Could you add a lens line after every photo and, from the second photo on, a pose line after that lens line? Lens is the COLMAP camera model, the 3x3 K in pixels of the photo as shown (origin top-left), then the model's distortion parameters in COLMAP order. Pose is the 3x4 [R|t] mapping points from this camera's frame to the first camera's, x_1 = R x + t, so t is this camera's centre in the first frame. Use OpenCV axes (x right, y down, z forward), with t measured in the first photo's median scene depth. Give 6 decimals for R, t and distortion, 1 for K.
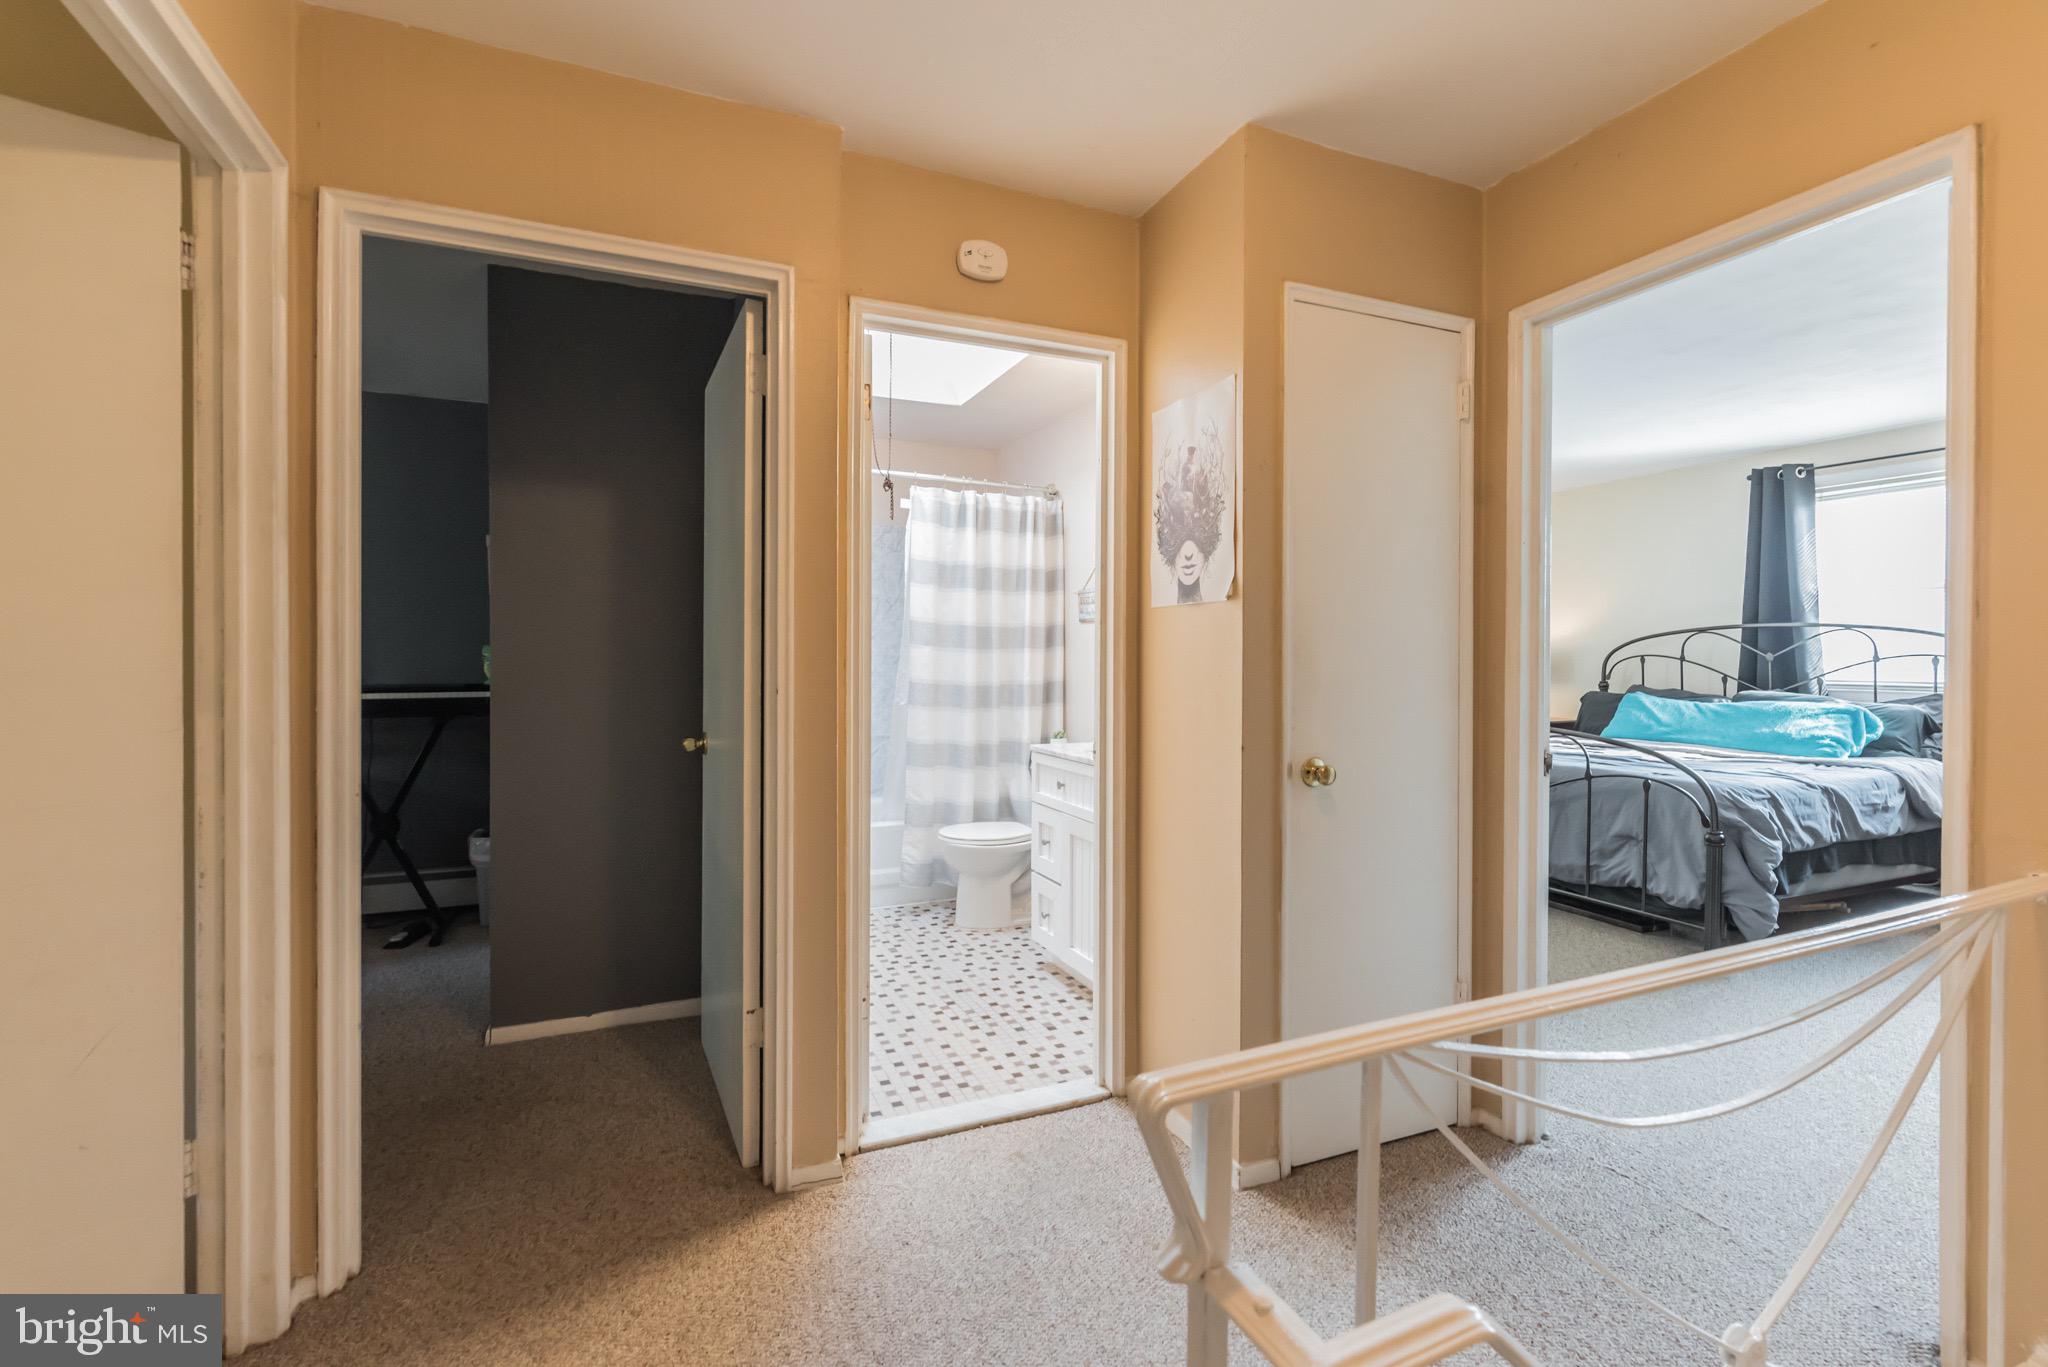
lens RADIAL K [[892.8, 0, 1023.1], [0, 892.8, 670.8], [0, 0, 1]] dist [-0.001151, -0.000184]
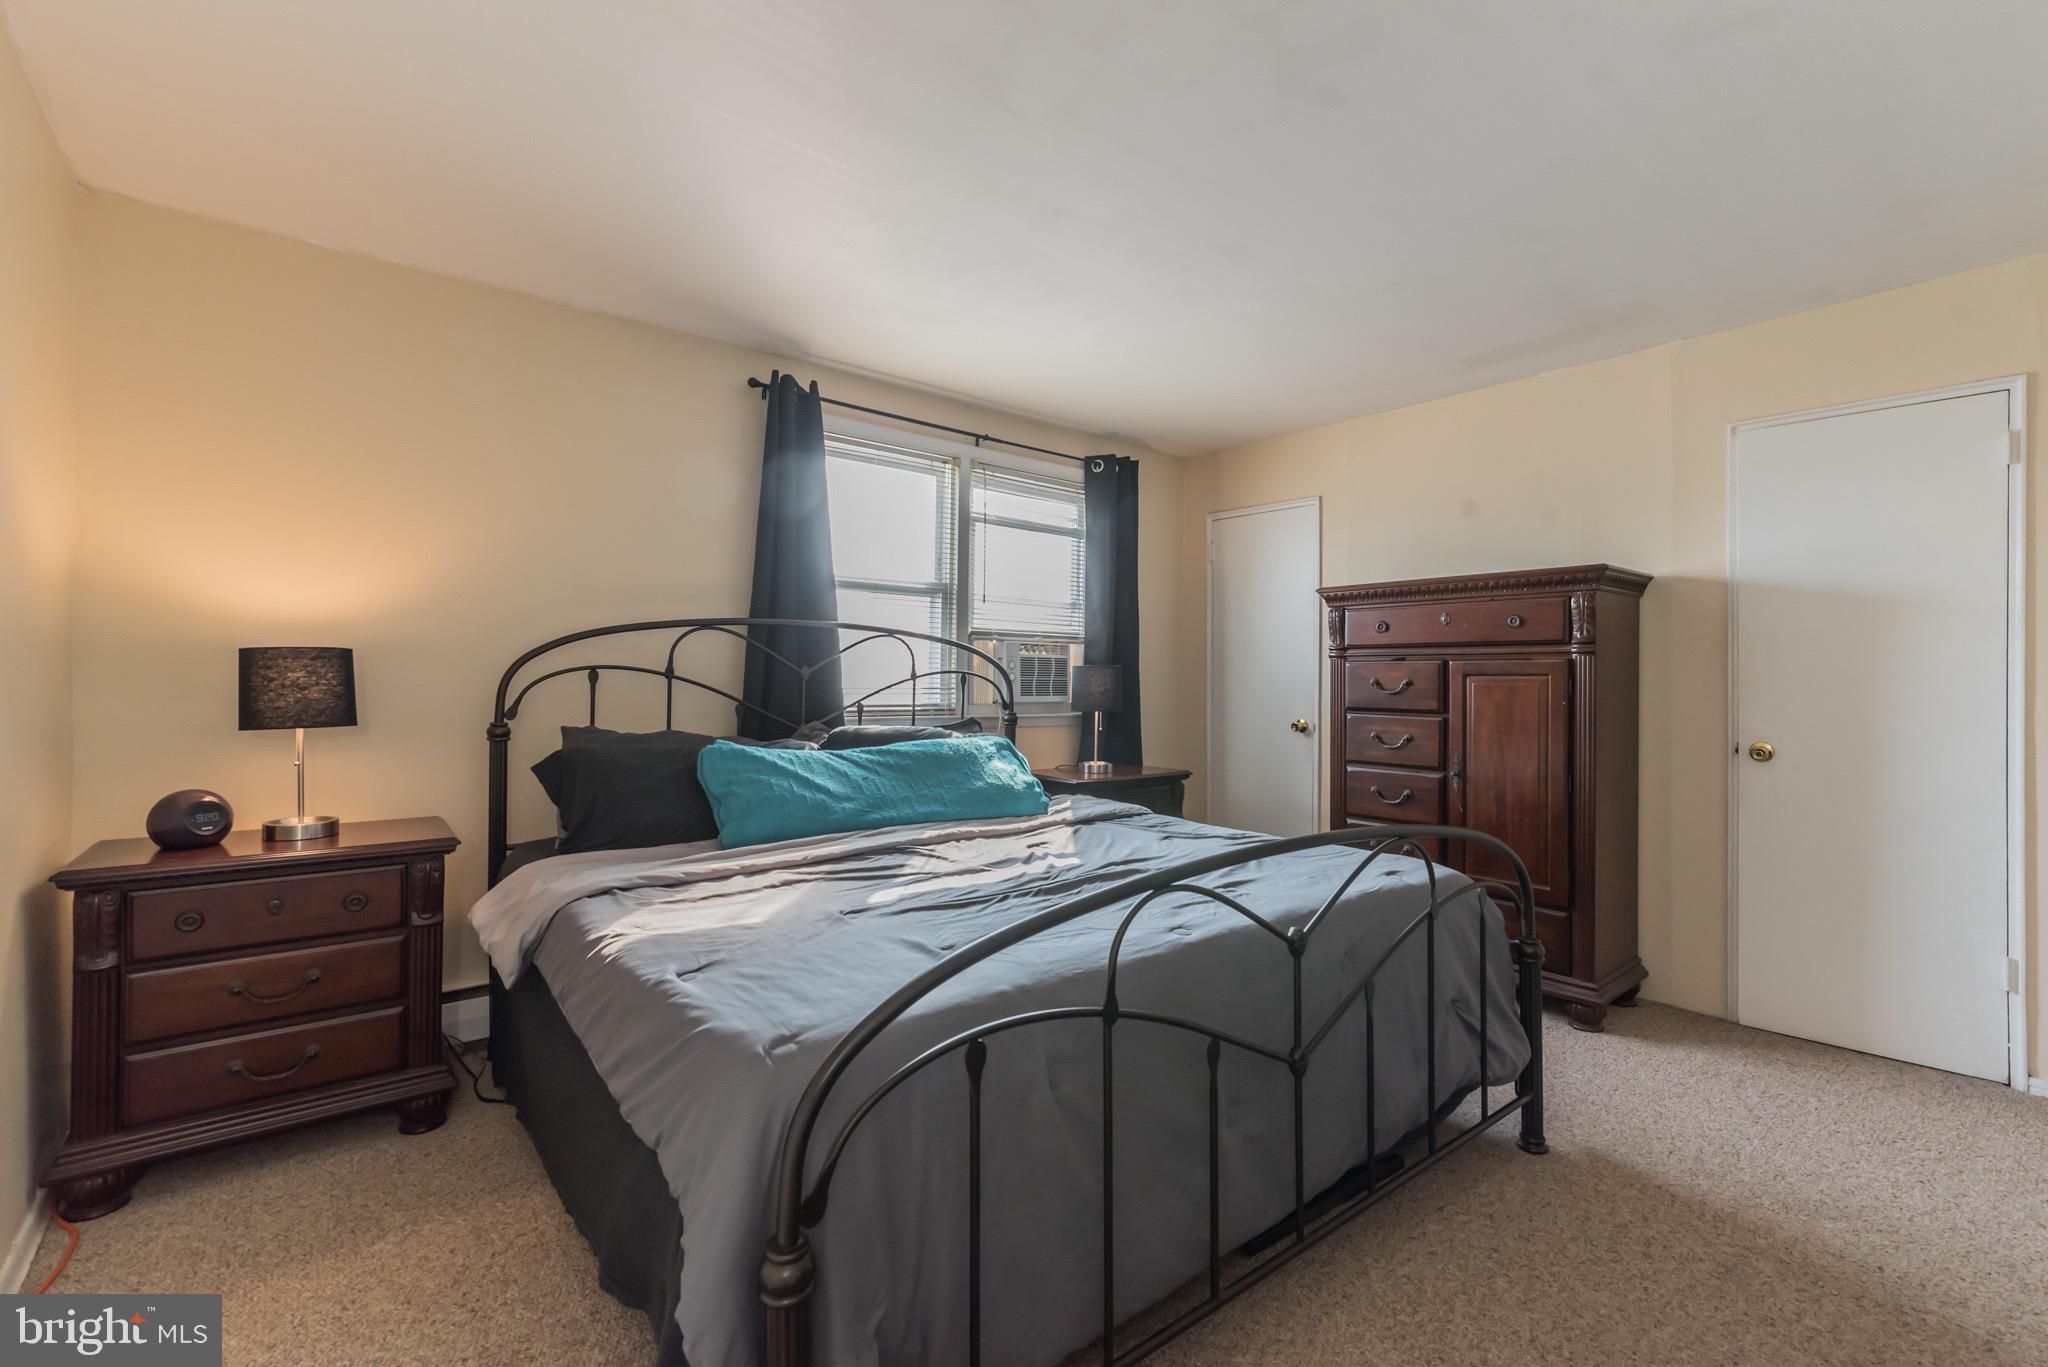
lens RADIAL K [[892.8, 0, 1025.4], [0, 892.8, 680.5], [0, 0, 1]] dist [-0.001151, -0.000184]
pose [[-0.265454, 0.000138, 0.964123, 0.162105], [0.007596, 0.999969, 0.001948, -0.009186], [-0.964093, 0.007841, -0.265447, 0.900523]]
